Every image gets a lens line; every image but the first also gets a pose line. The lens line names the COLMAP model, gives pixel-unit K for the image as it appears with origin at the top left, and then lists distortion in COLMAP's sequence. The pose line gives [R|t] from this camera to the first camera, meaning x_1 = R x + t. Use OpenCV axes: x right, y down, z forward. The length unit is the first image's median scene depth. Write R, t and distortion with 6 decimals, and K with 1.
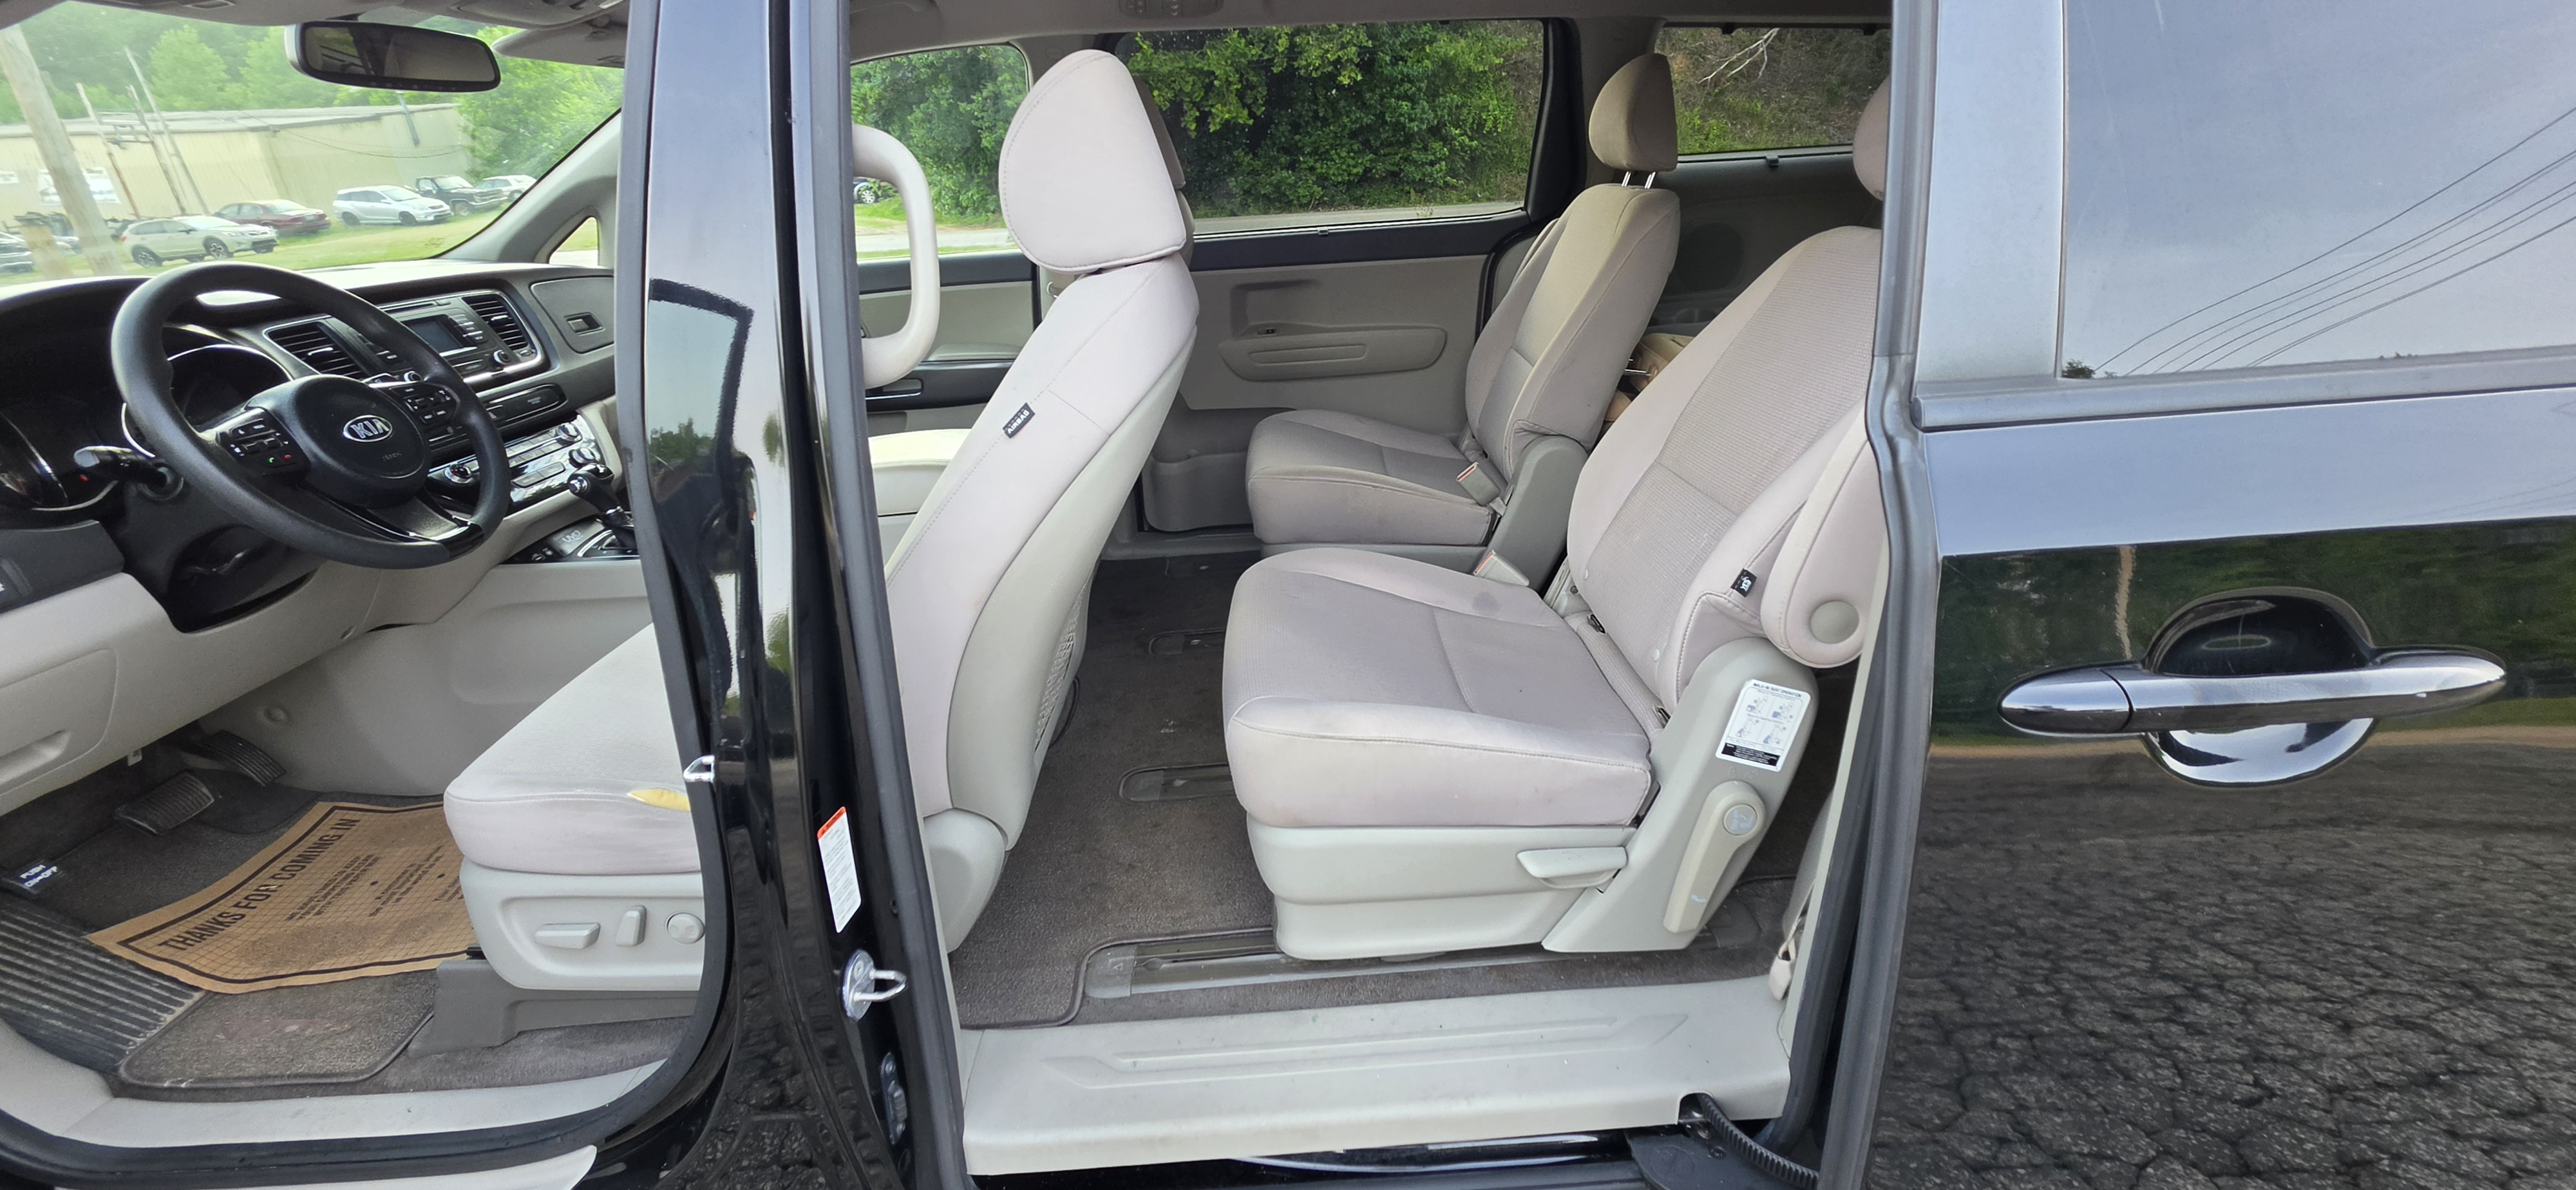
lens RADIAL K [[1039.4, 0, 1296.8], [0, 1039.4, 578.4], [0, 0, 1]] dist [0.002544, -0.000449]
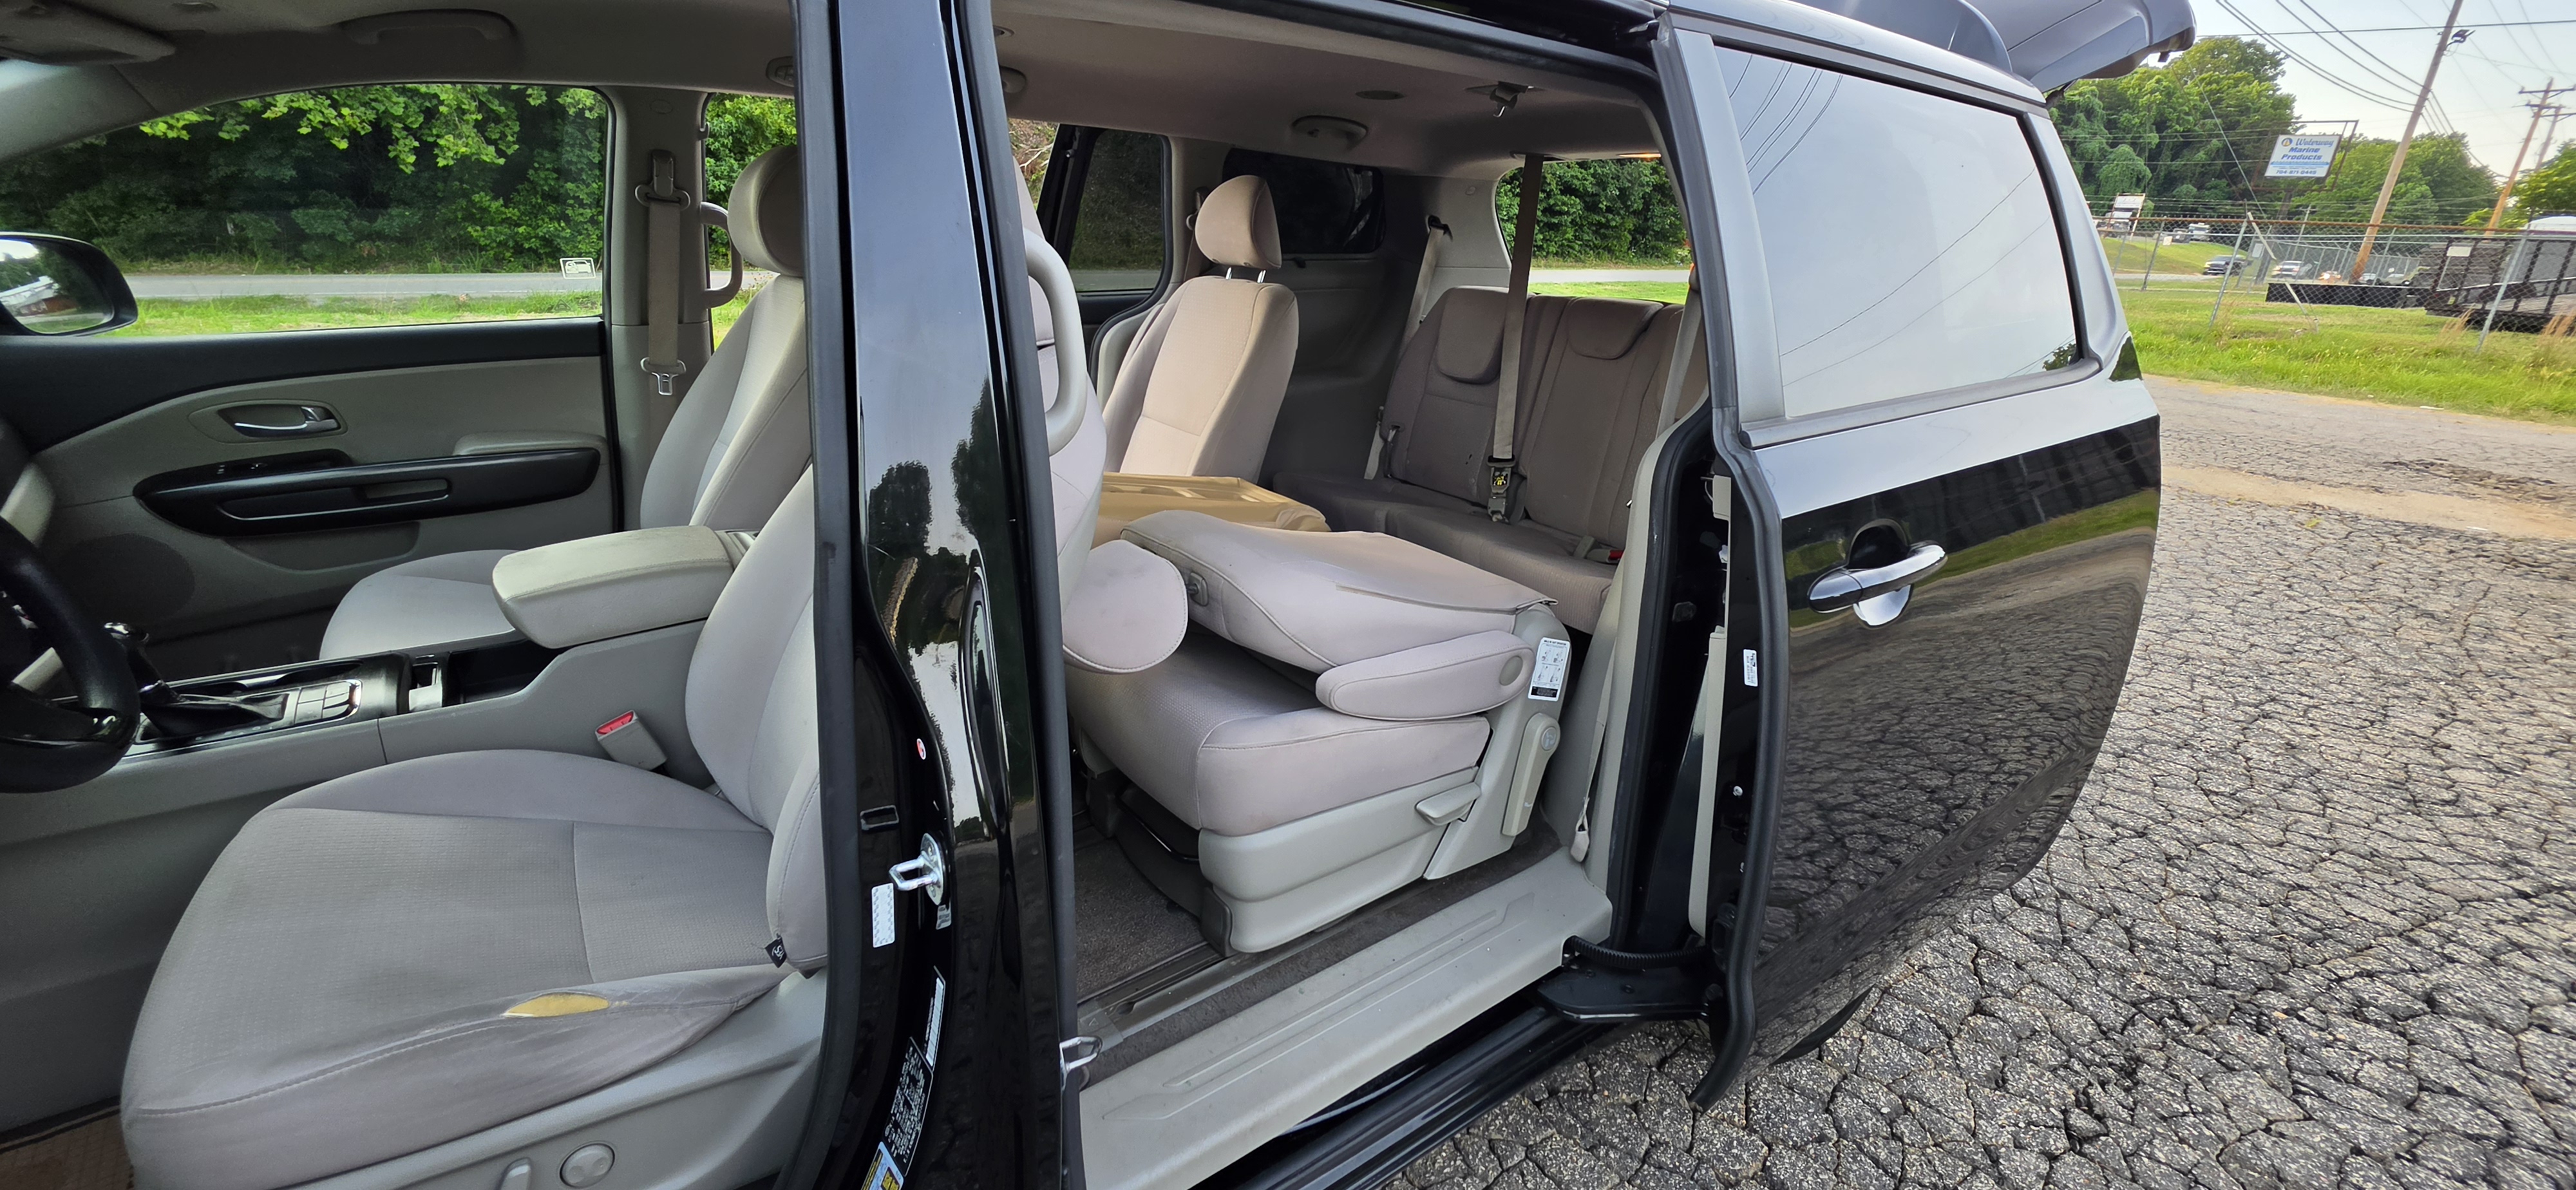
lens RADIAL K [[1039.4, 0, 1290.4], [0, 1039.4, 579.5], [0, 0, 1]] dist [0.002544, -0.000449]
pose [[0.823452, -0.118272, 0.554922, -0.555857], [0.152820, 0.988122, -0.016169, -0.010369], [-0.546418, 0.098117, 0.831745, 0.003299]]
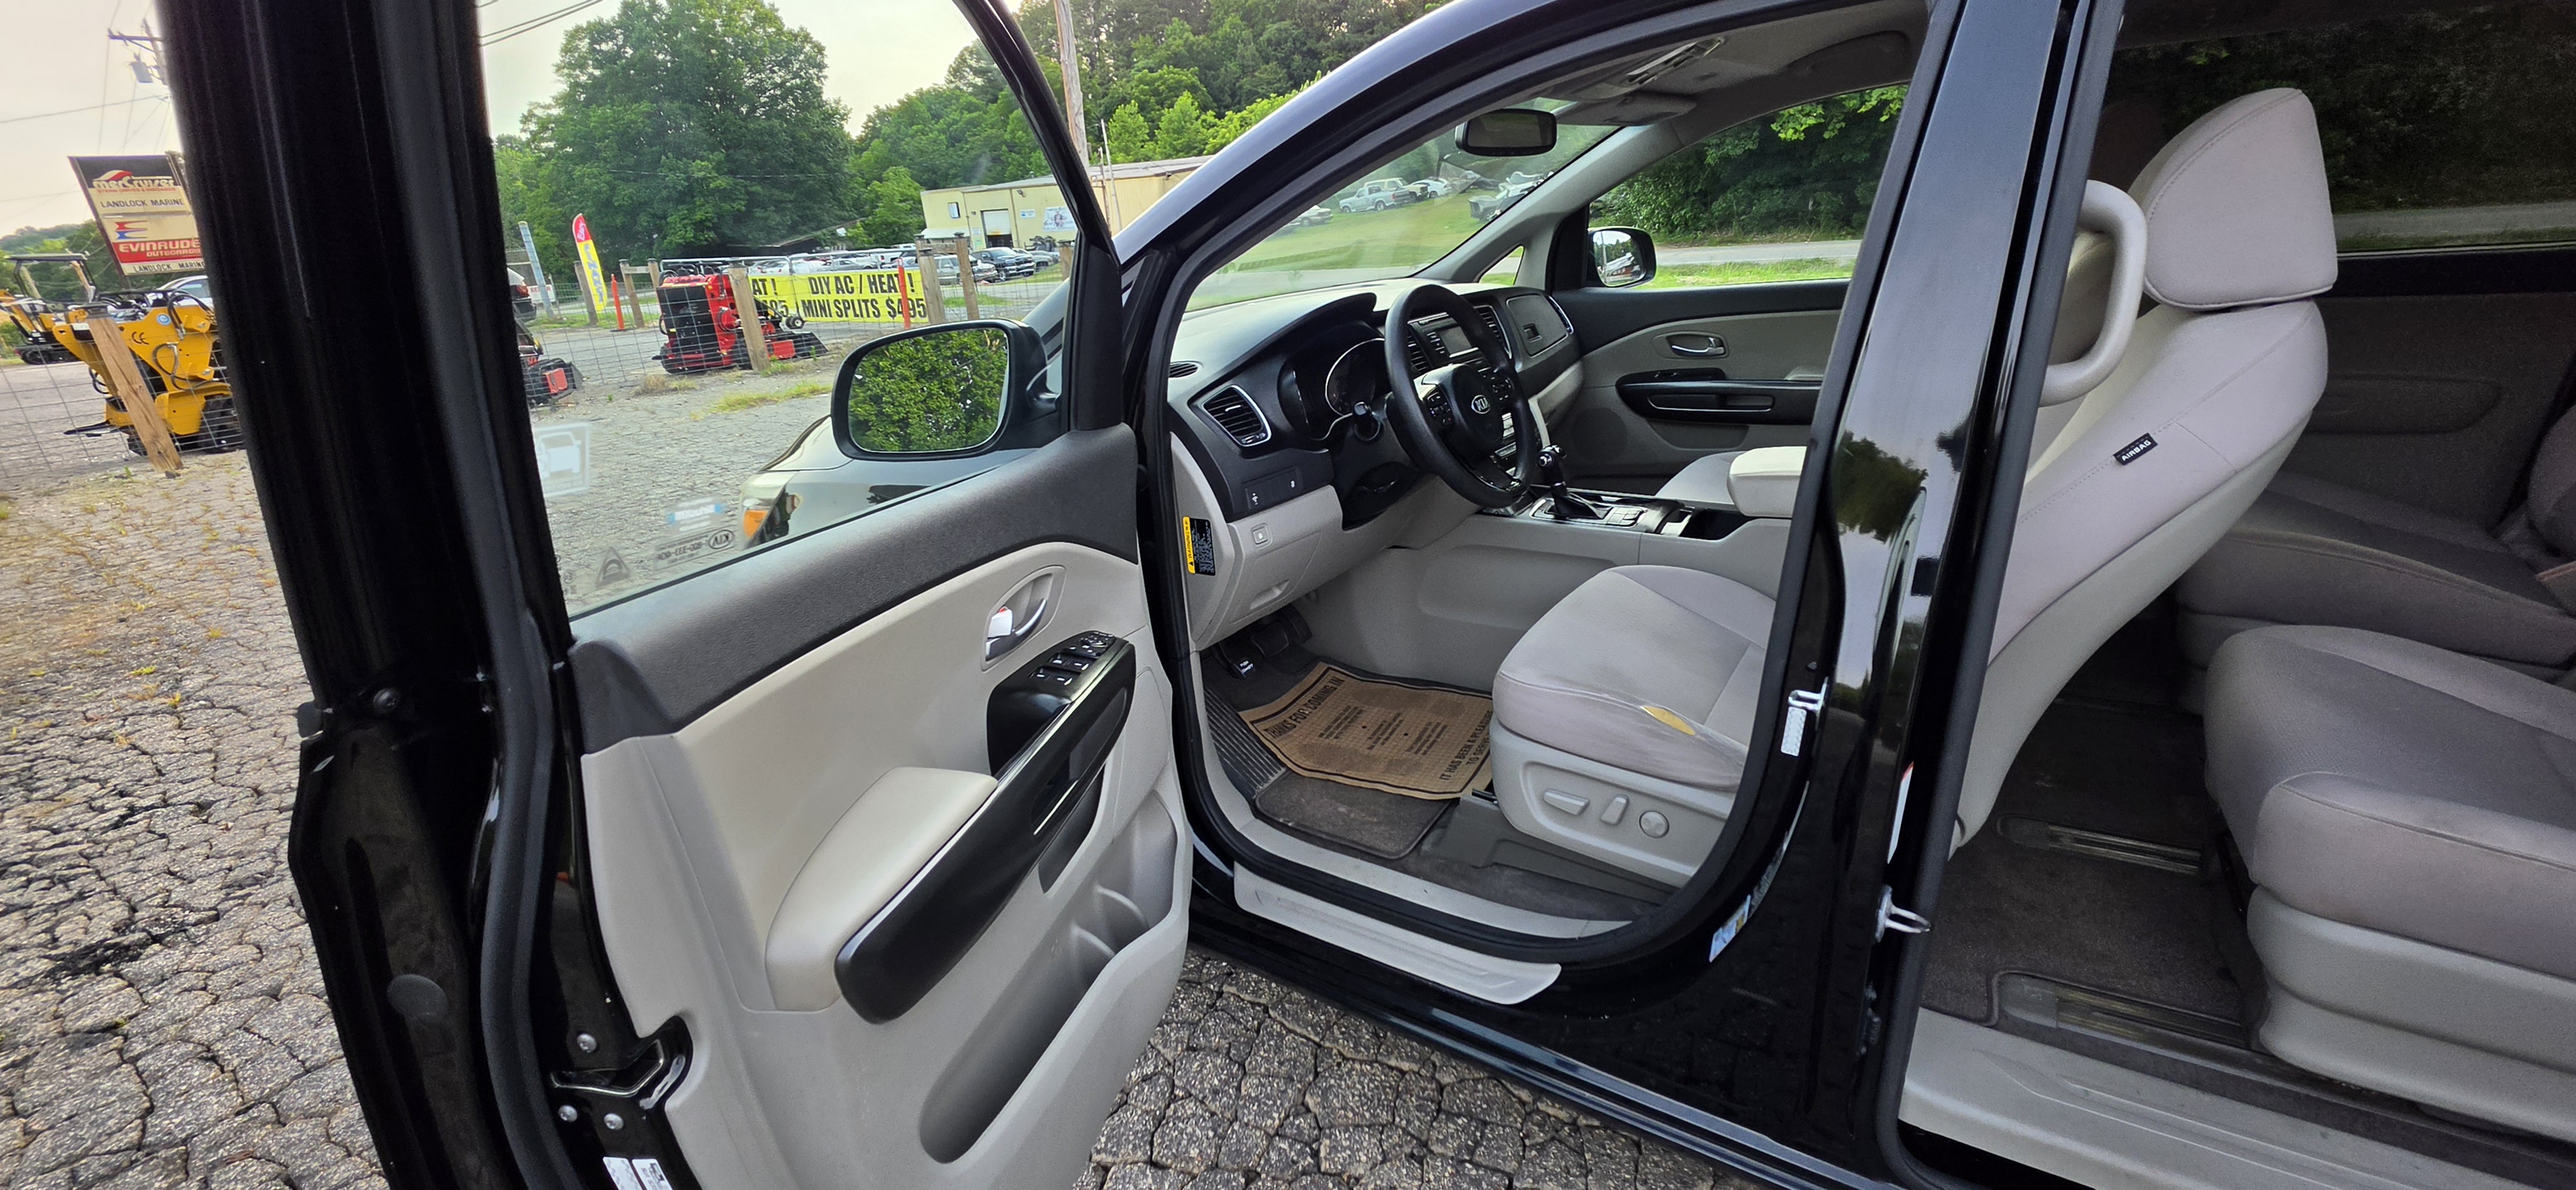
lens RADIAL K [[1039.4, 0, 1298.3], [0, 1039.4, 577.1], [0, 0, 1]] dist [0.002544, -0.000449]
pose [[0.818363, 0.174270, -0.547643, -0.289173], [-0.182828, 0.982355, 0.039396, 0.071488], [0.544845, 0.067884, 0.835784, -0.269286]]
